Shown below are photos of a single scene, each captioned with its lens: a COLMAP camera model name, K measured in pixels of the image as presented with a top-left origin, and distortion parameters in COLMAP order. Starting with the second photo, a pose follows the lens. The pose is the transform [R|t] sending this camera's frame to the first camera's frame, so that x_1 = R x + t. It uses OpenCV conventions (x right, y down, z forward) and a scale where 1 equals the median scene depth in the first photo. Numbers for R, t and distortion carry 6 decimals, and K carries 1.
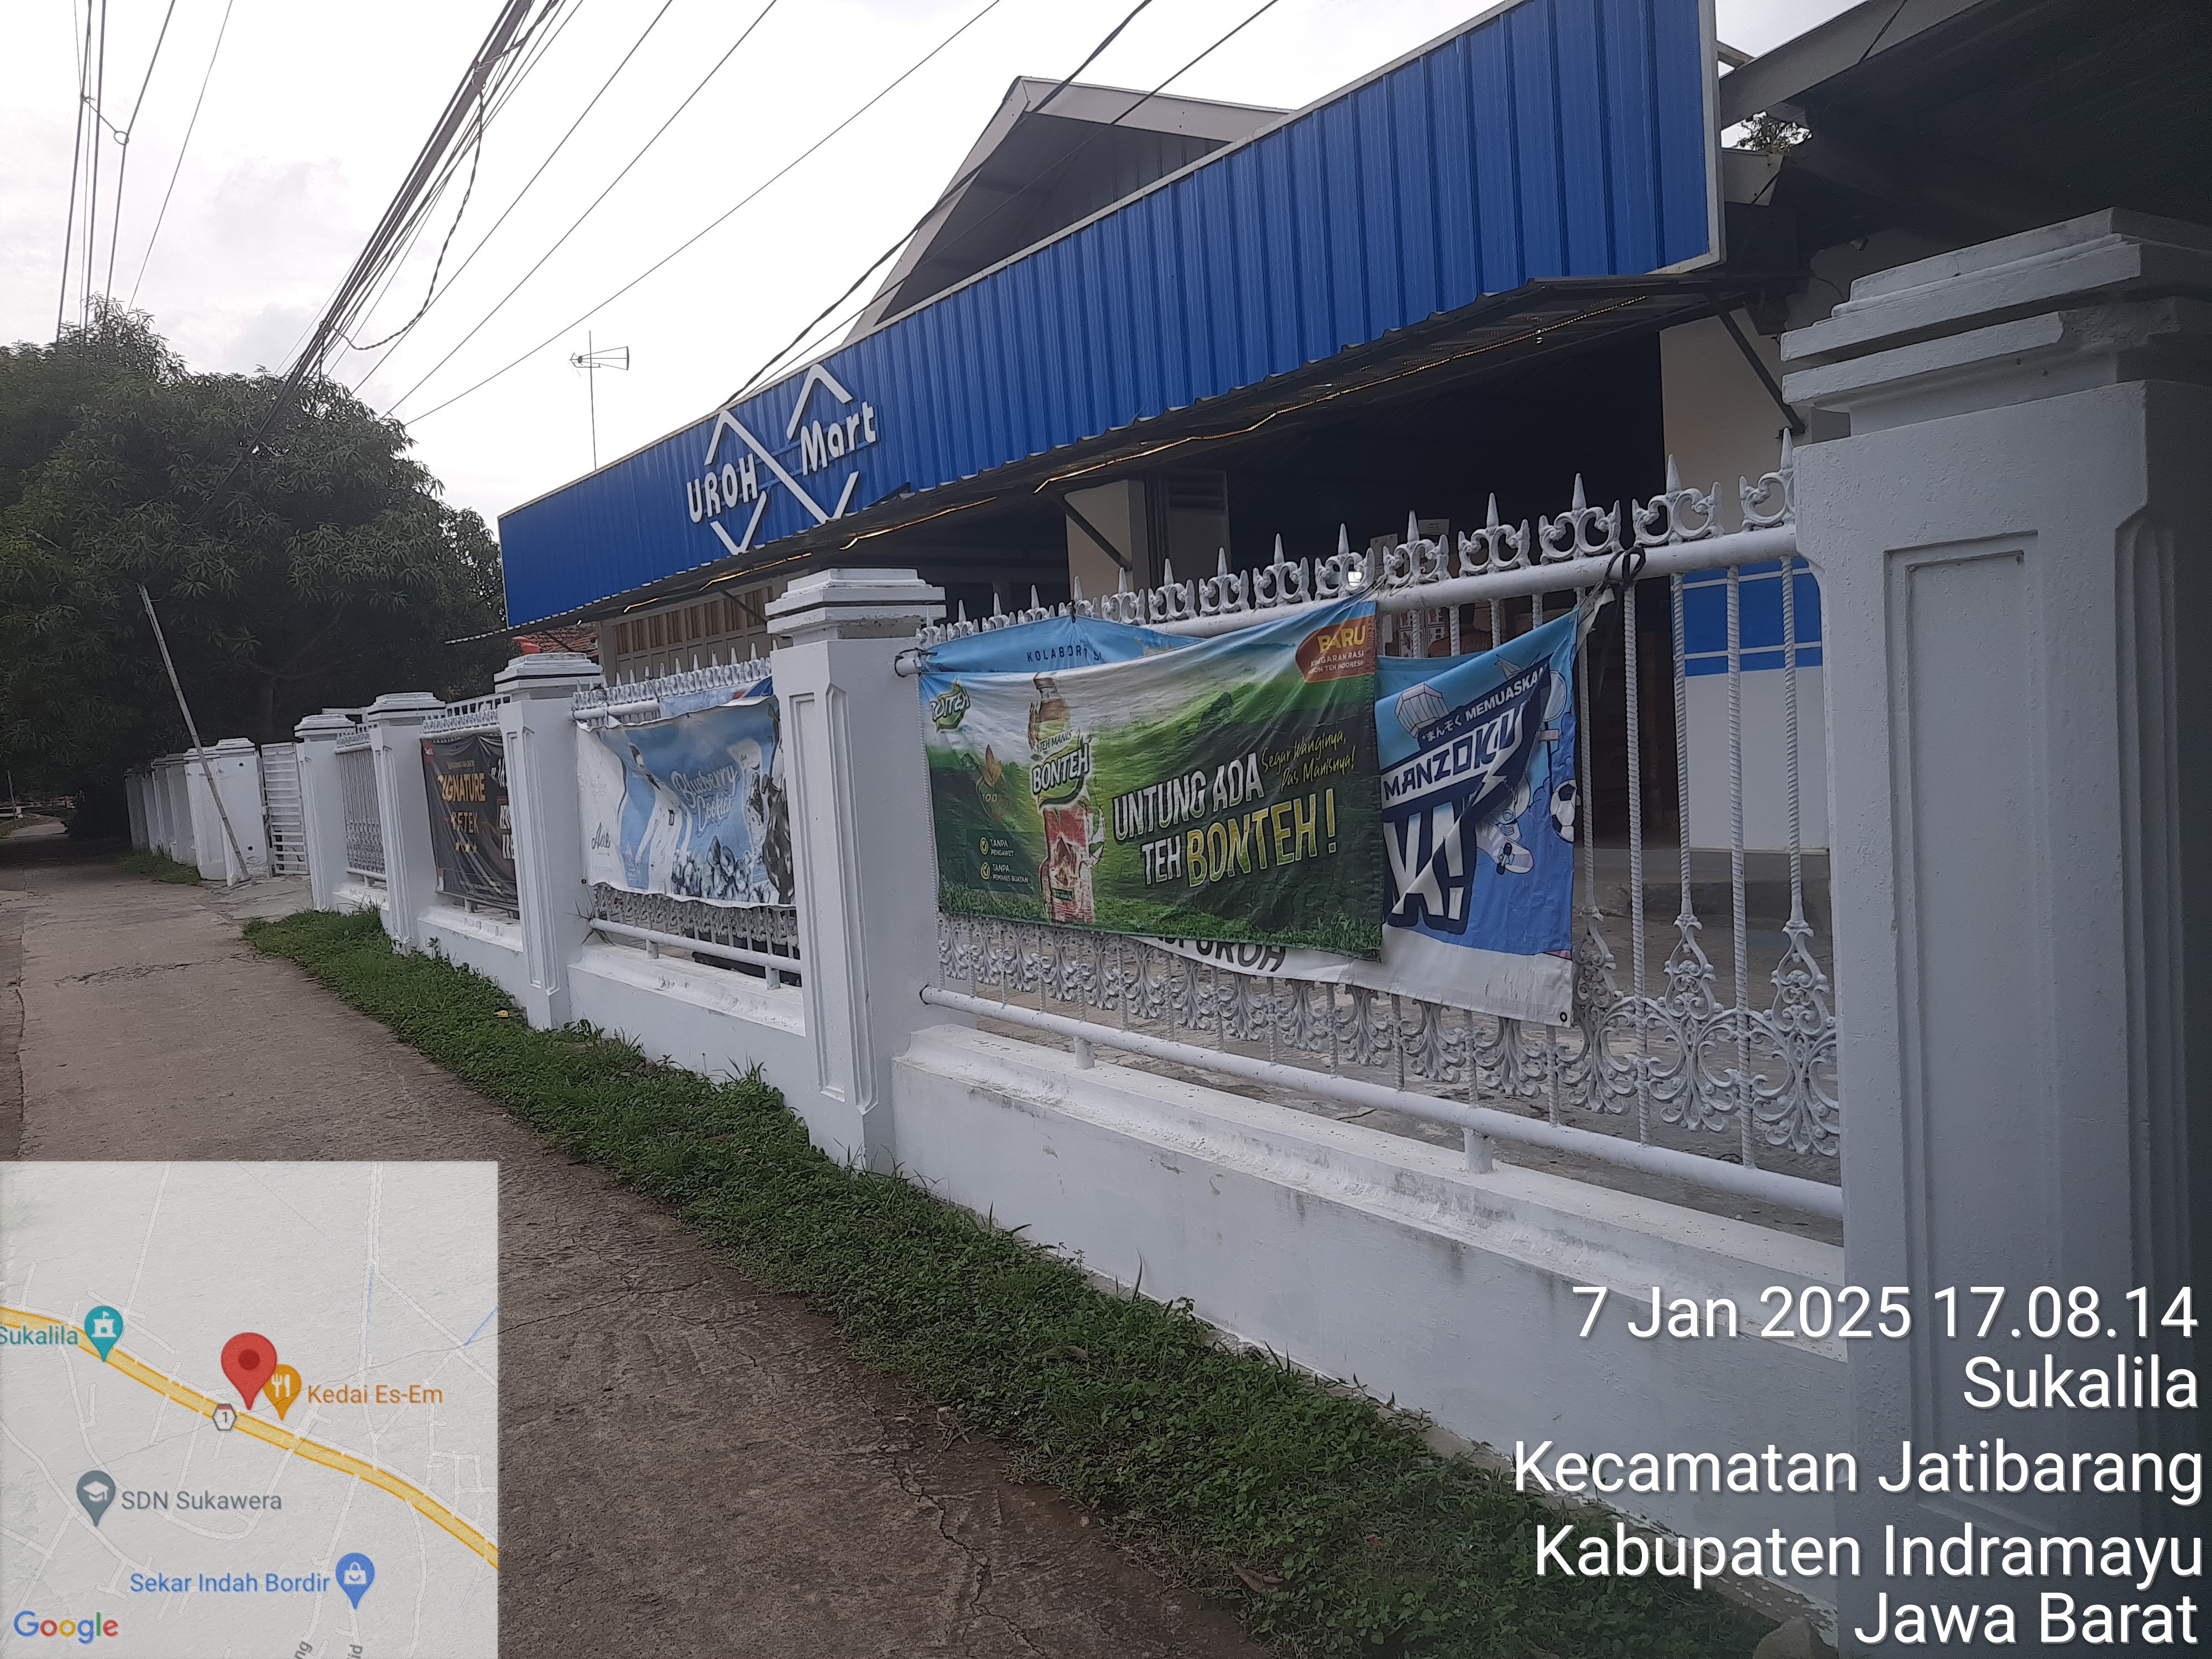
lens RADIAL K [[1636.5, 0, 1106.0], [0, 1636.5, 829.5], [0, 0, 1]] dist [0.049409, -0.045044]
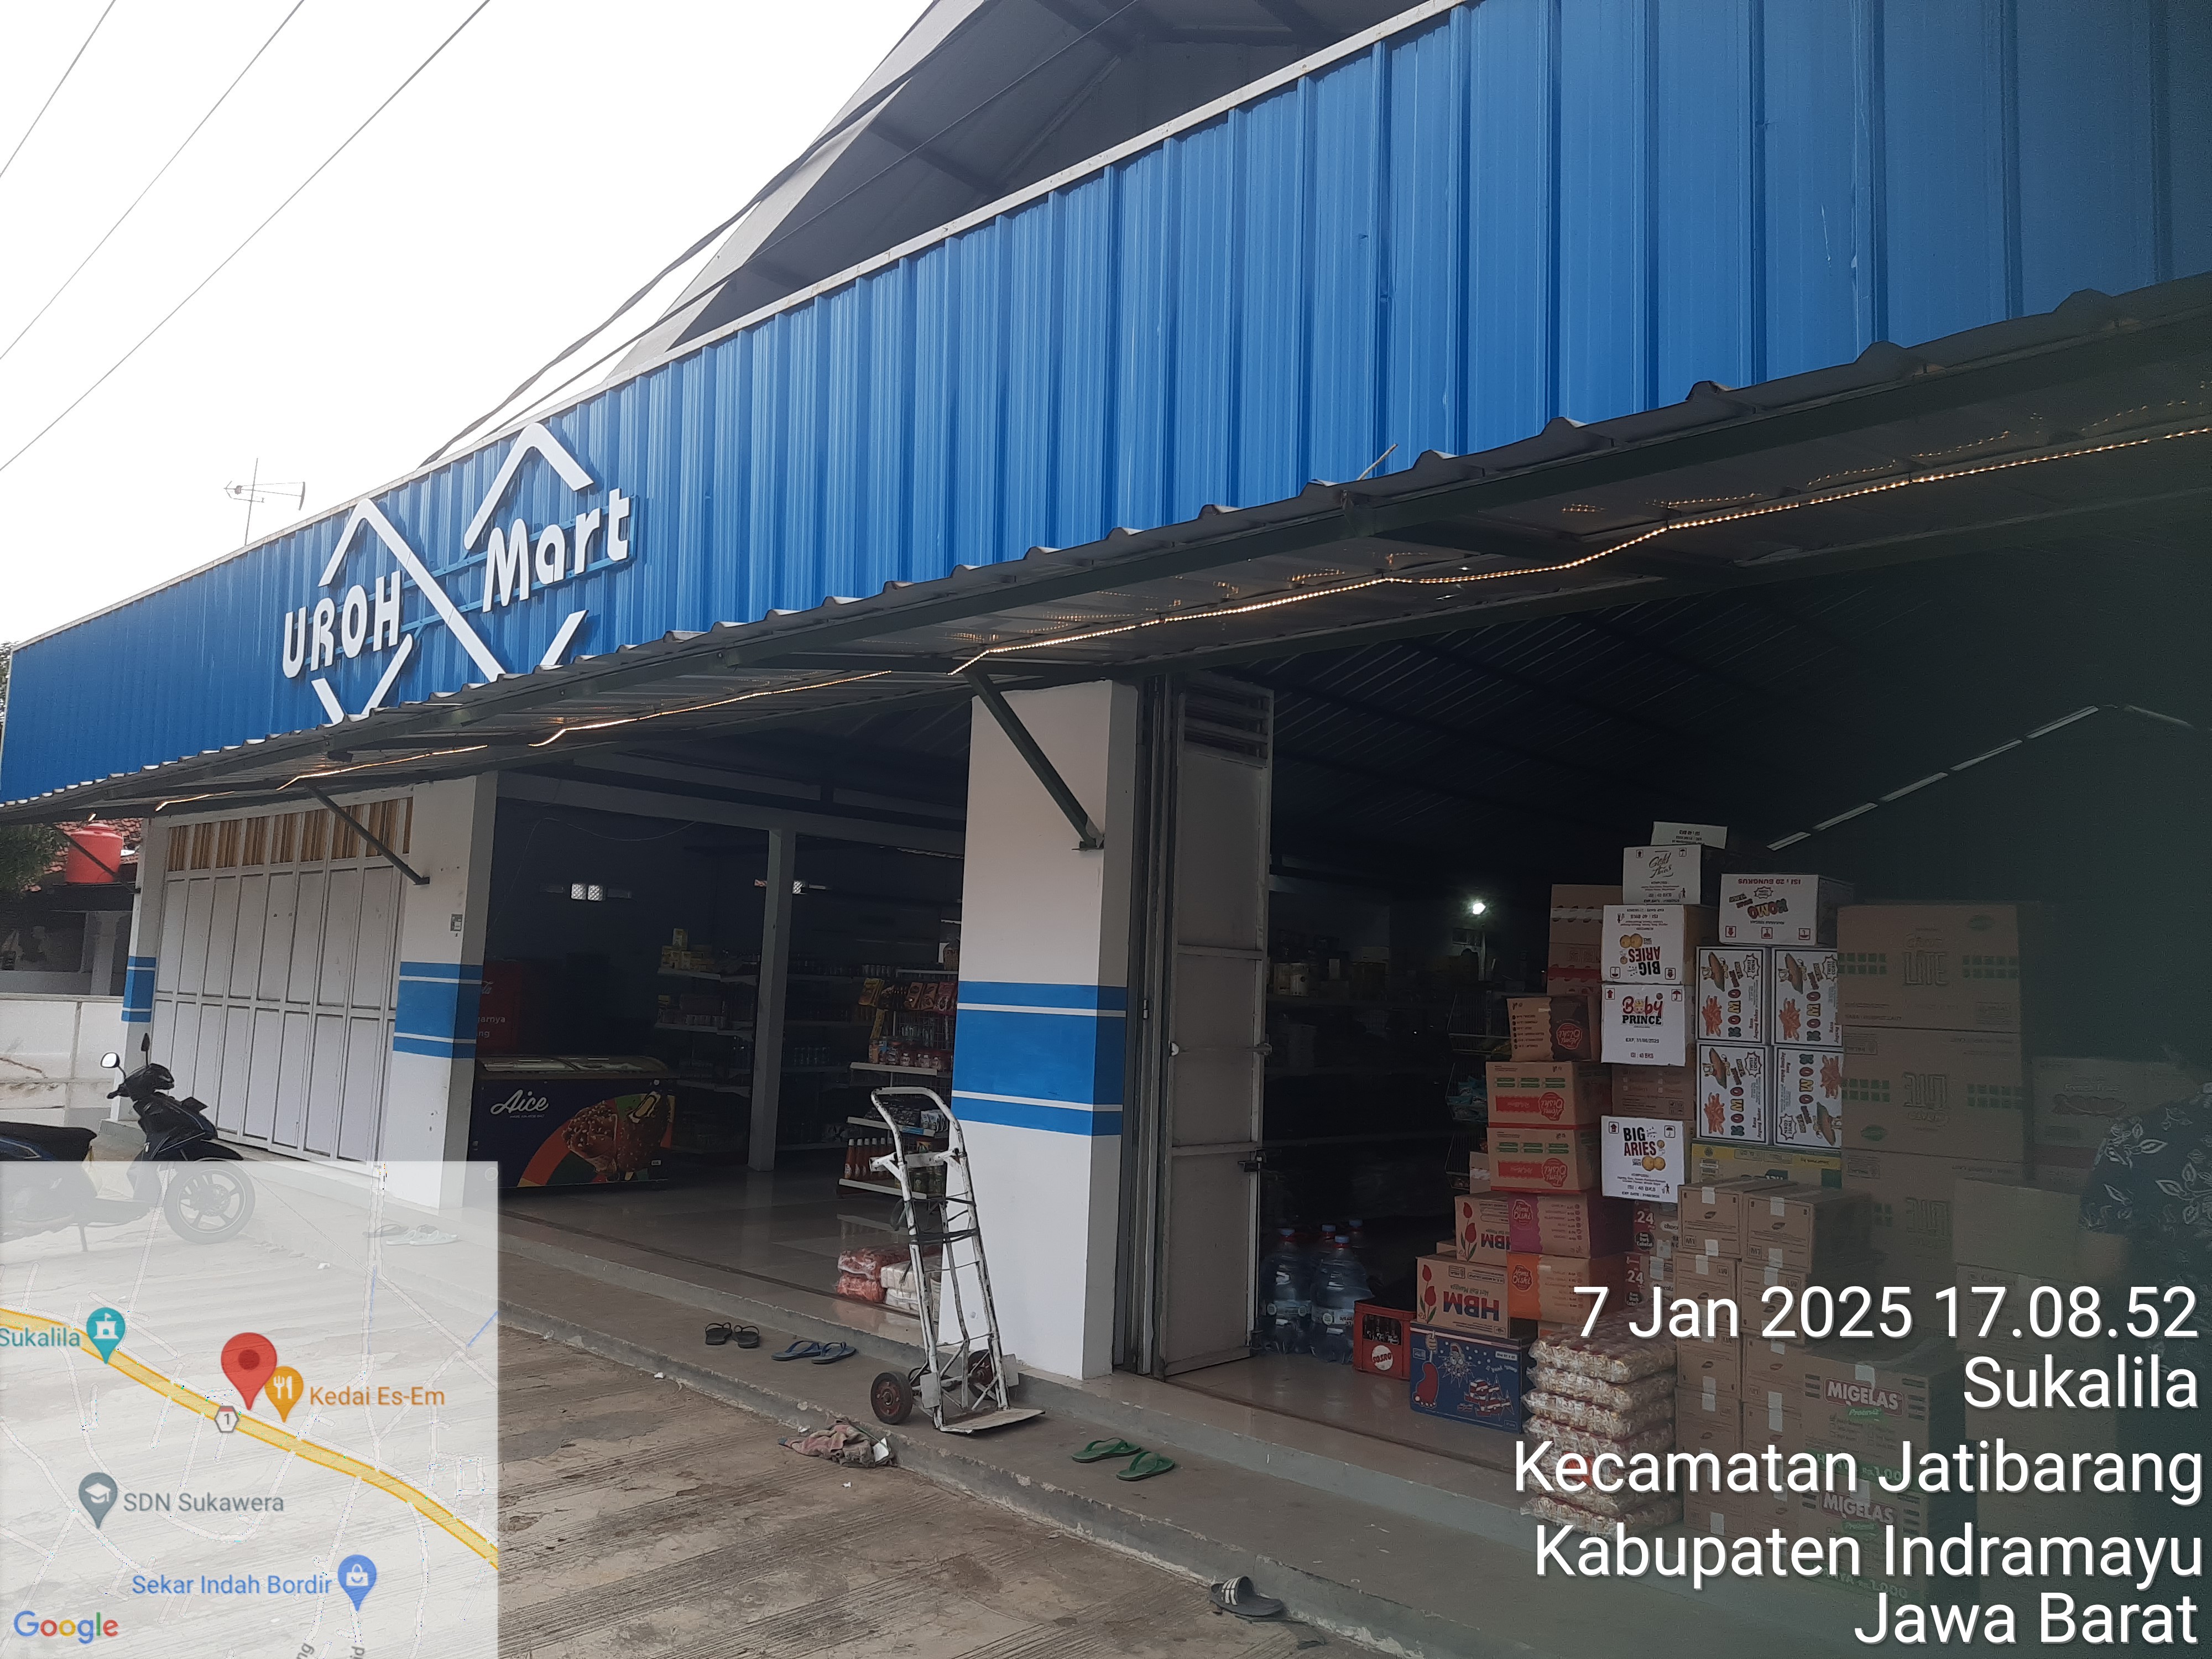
lens RADIAL K [[1636.5, 0, 1106.0], [0, 1636.5, 829.5], [0, 0, 1]] dist [0.049409, -0.045044]
pose [[0.978740, 0.118813, 0.167187, -0.059565], [-0.089909, 0.981171, -0.170941, -0.063860], [-0.184349, 0.152275, 0.970993, 0.416801]]
